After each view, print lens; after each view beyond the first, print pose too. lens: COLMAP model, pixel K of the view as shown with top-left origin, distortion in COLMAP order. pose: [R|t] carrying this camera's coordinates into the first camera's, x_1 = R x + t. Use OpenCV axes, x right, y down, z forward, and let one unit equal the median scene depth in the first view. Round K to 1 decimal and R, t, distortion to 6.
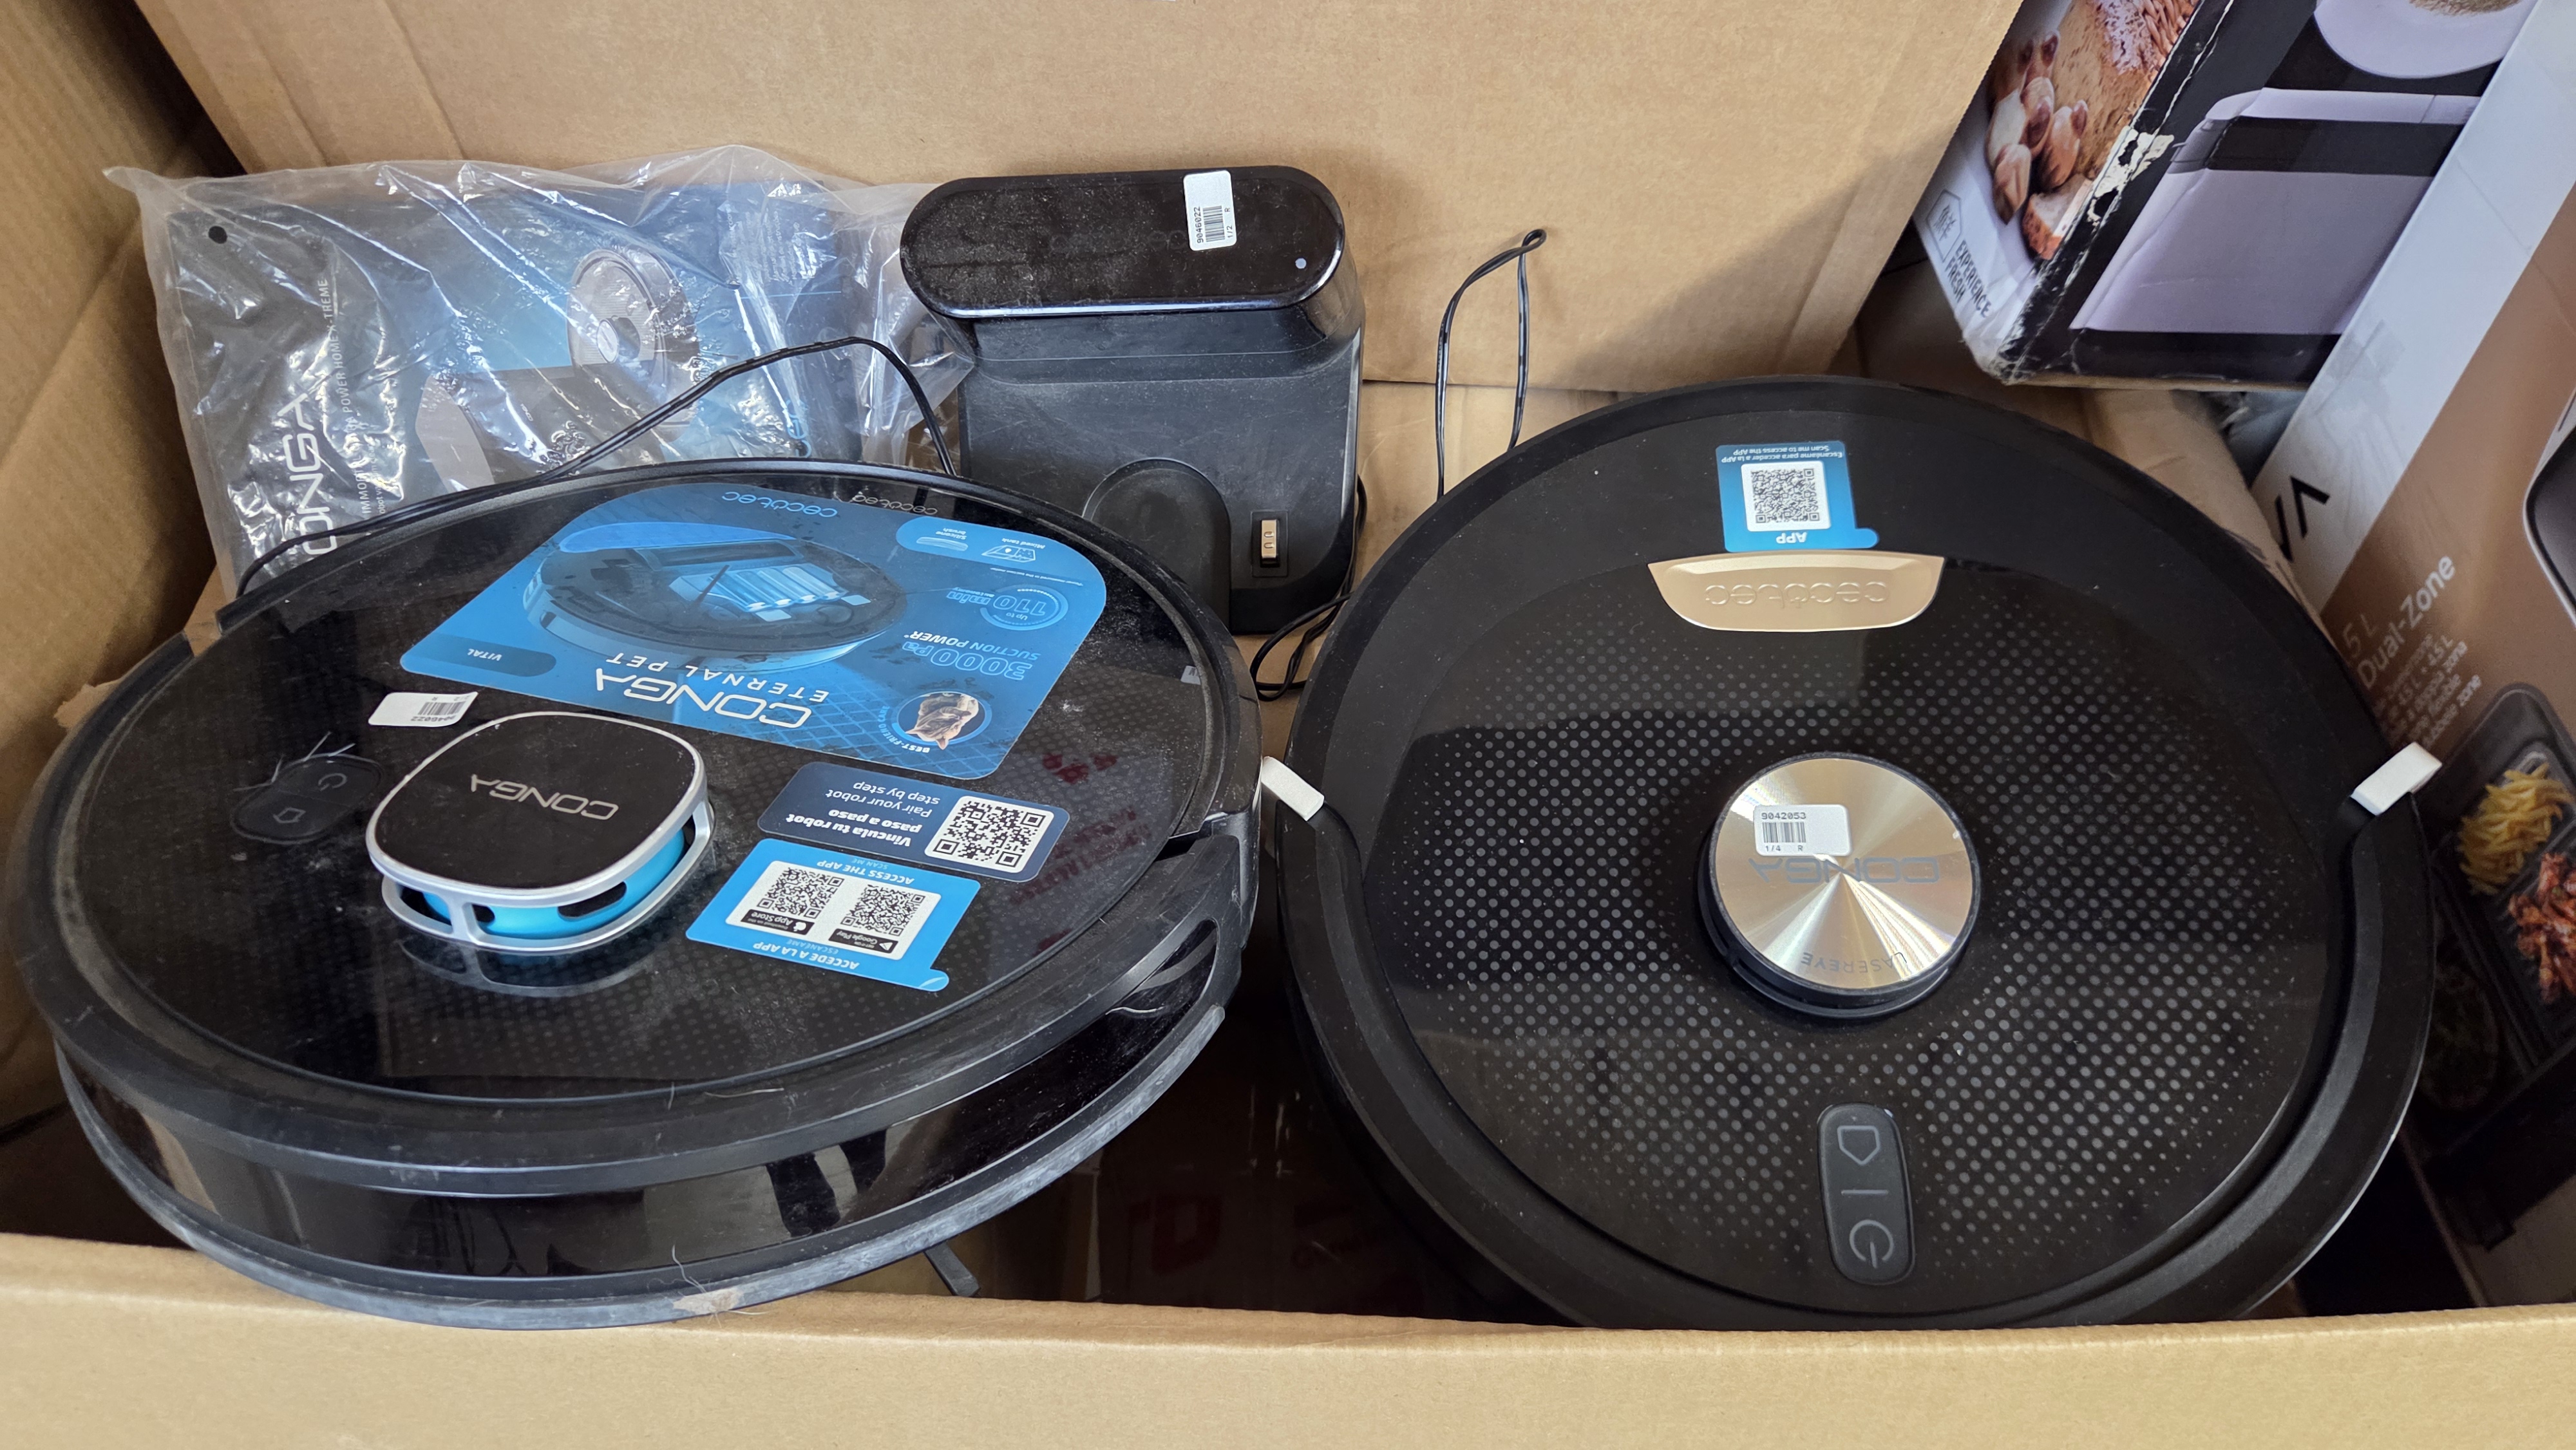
lens RADIAL K [[1697.0, 0, 1288.0], [0, 1697.0, 725.0], [0, 0, 1]] dist [0.047783, -0.064233]
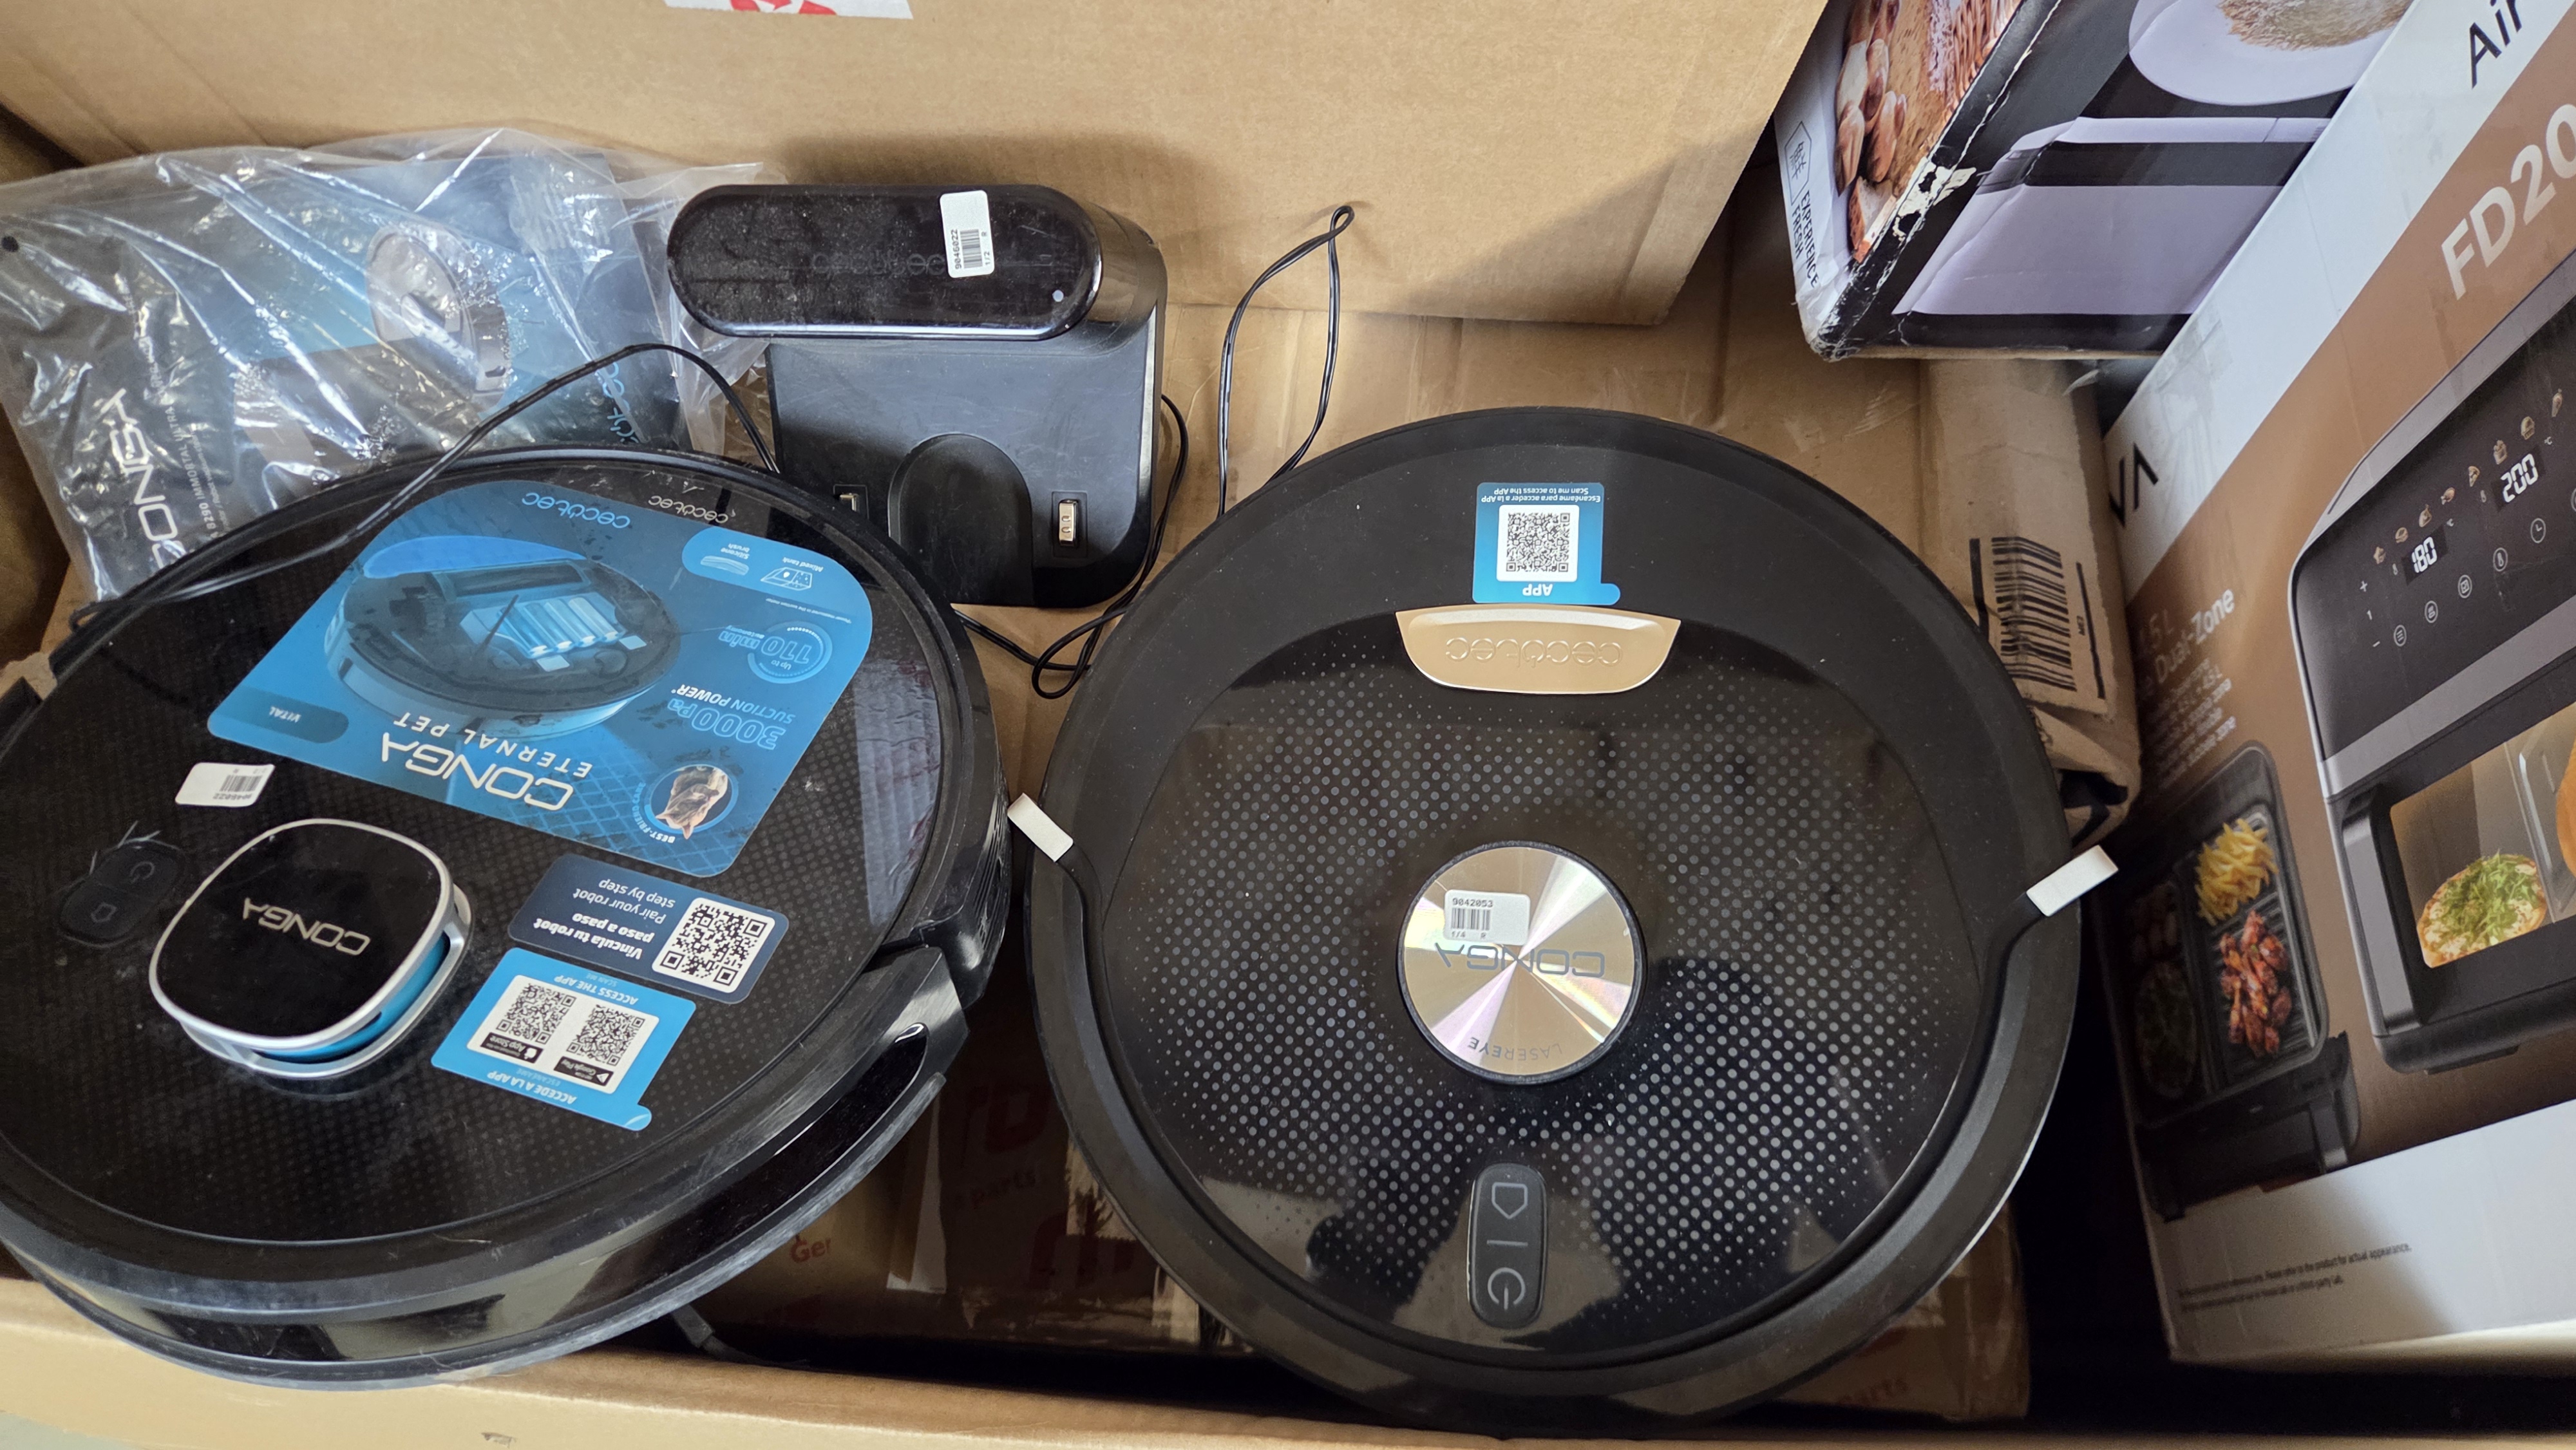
lens RADIAL K [[1697.0, 0, 1288.0], [0, 1697.0, 725.0], [0, 0, 1]] dist [0.047783, -0.064233]
pose [[0.997861, 0.027853, -0.059149, 0.211770], [-0.010975, 0.963238, 0.268426, -0.306564], [0.064451, -0.267202, 0.961483, -0.005921]]
